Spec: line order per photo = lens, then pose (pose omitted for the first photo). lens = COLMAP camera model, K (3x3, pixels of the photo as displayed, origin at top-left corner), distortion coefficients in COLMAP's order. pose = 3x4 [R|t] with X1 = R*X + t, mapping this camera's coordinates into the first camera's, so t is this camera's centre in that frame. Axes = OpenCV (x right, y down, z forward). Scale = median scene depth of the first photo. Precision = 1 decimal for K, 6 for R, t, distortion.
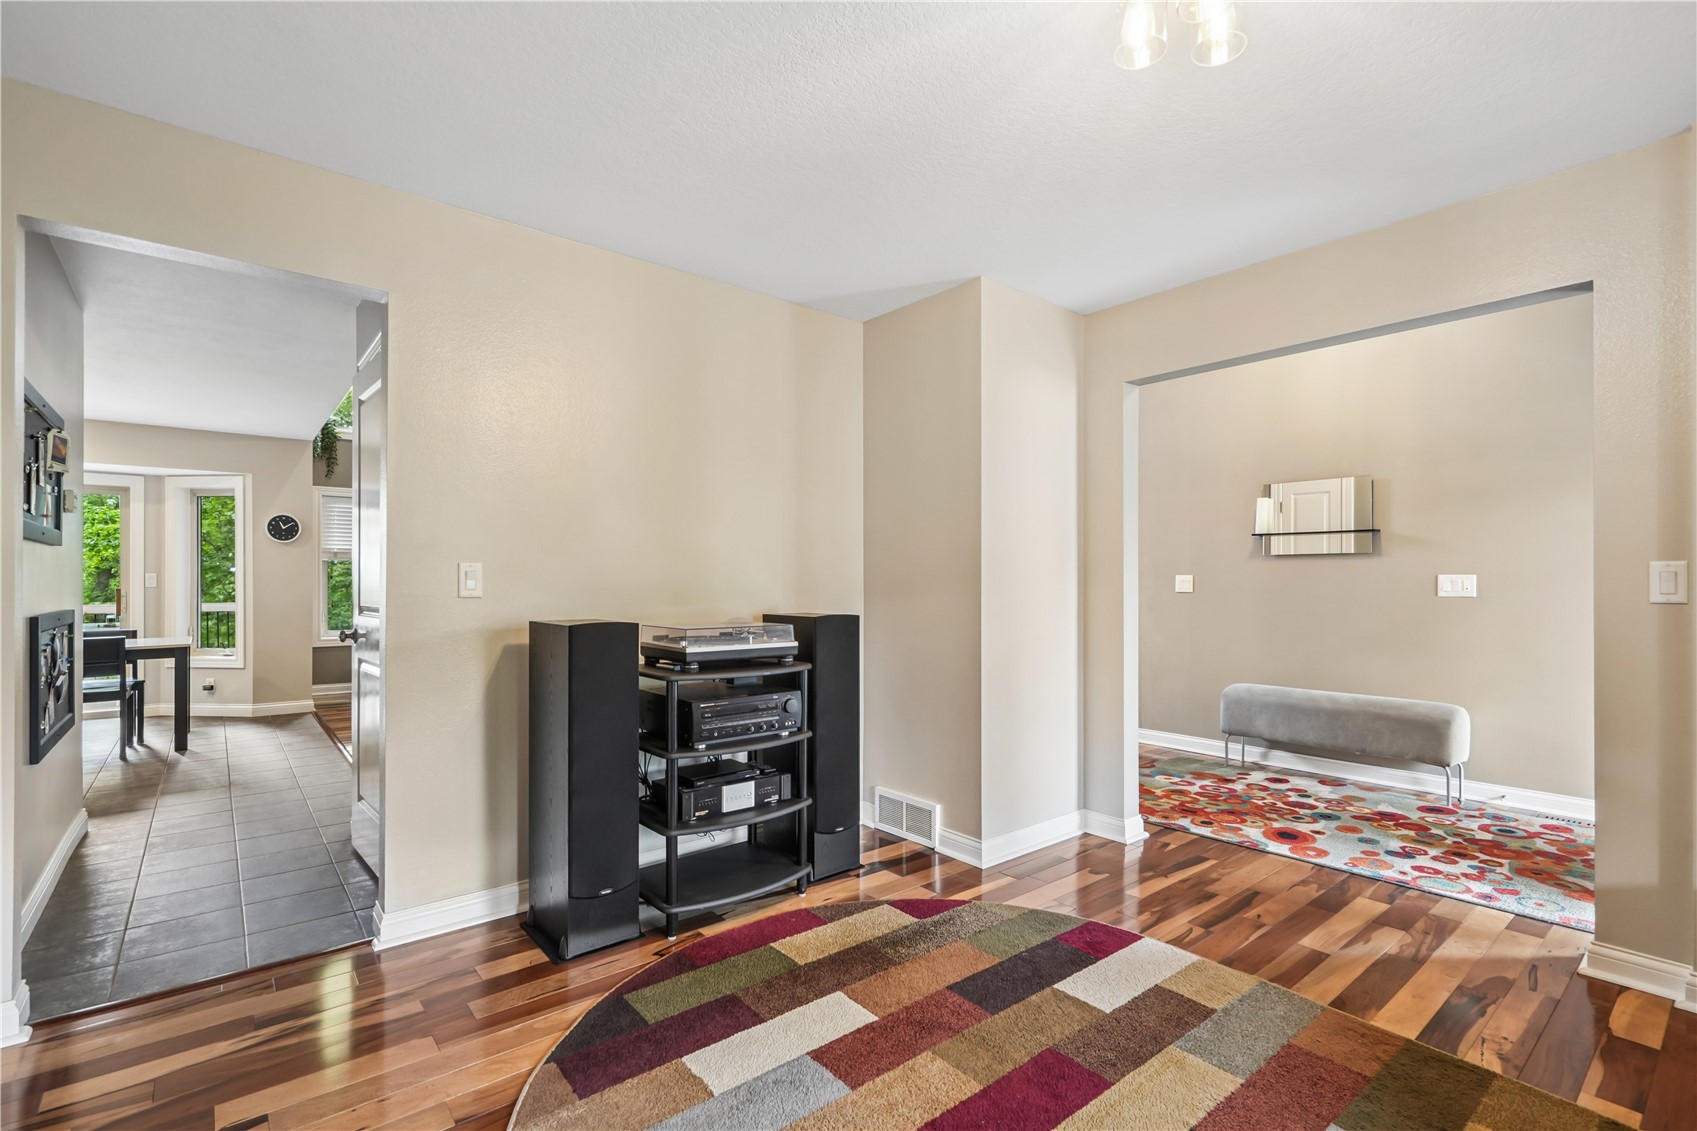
lens RADIAL K [[767.1, 0, 855.3], [0, 767.1, 580.4], [0, 0, 1]] dist [-0.005381, 0.002134]
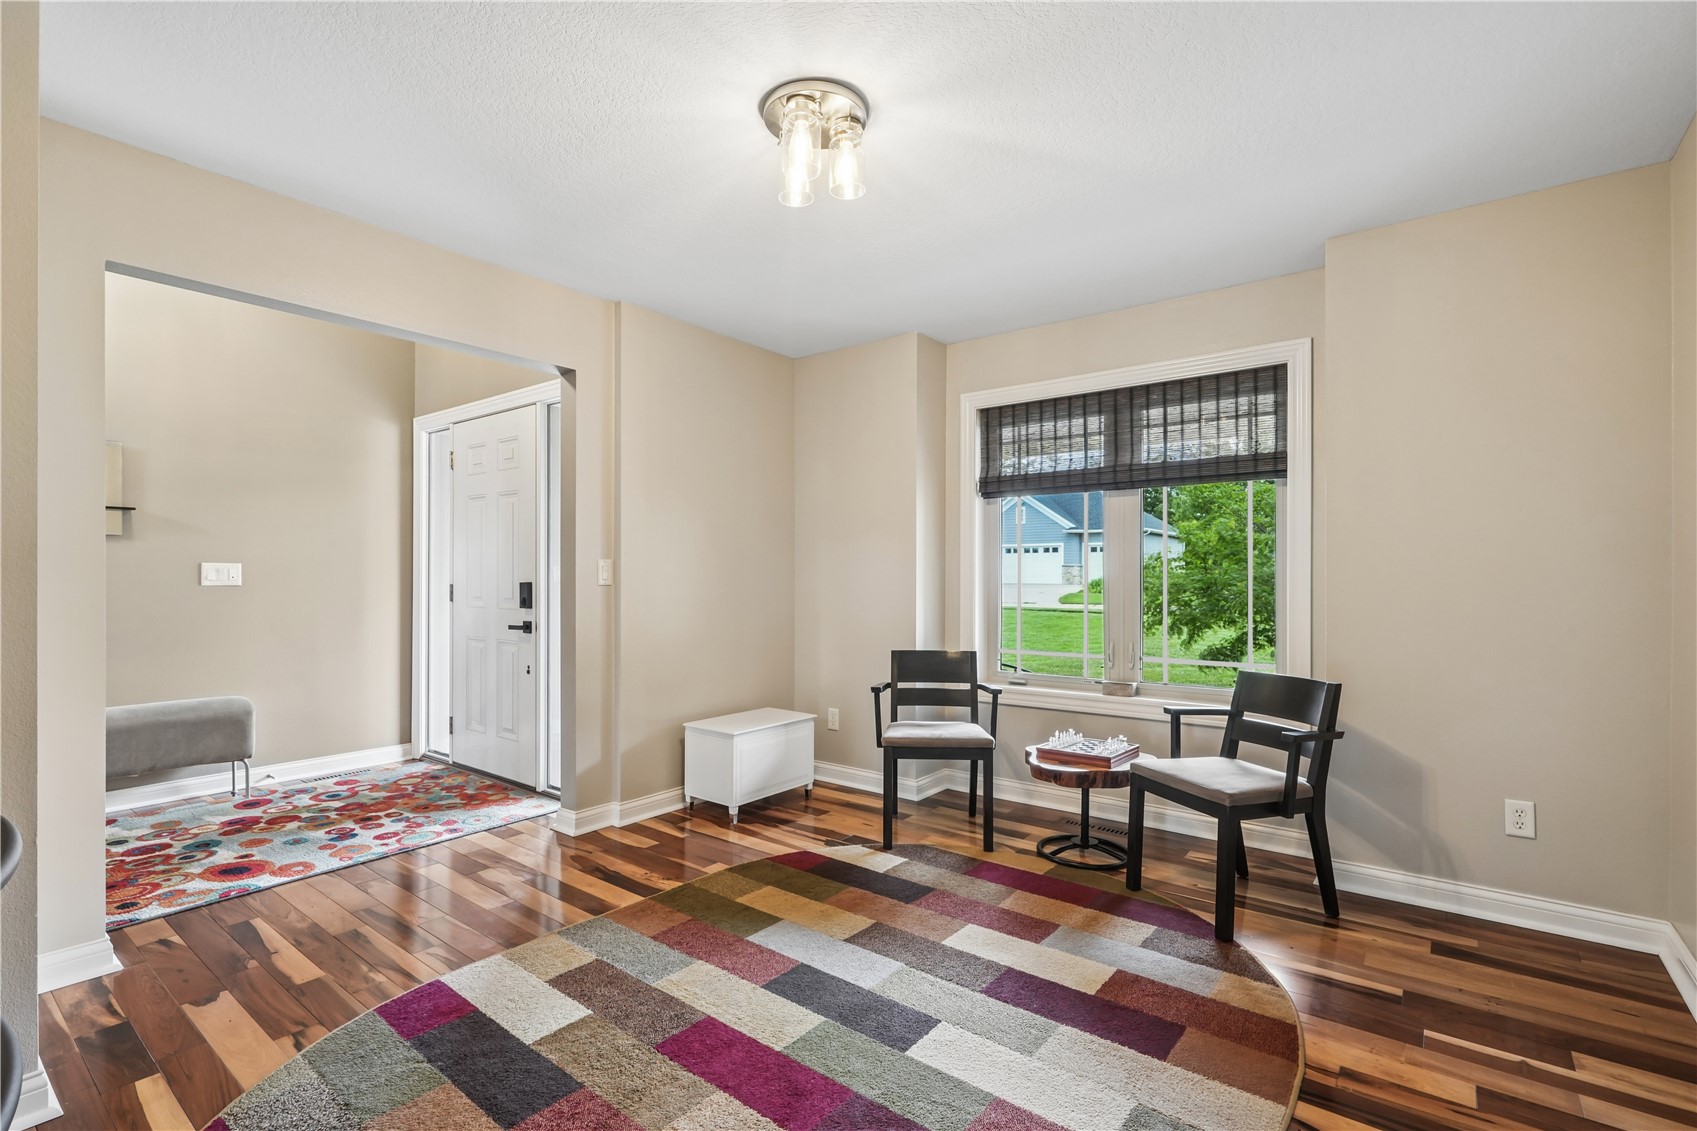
lens RADIAL K [[767.1, 0, 857.4], [0, 767.1, 567.7], [0, 0, 1]] dist [-0.005381, 0.002134]
pose [[-0.207949, 0.006526, 0.978118, -0.421799], [-0.007240, 0.999940, -0.008211, 0.000931], [-0.978113, -0.008790, -0.207890, 0.527219]]
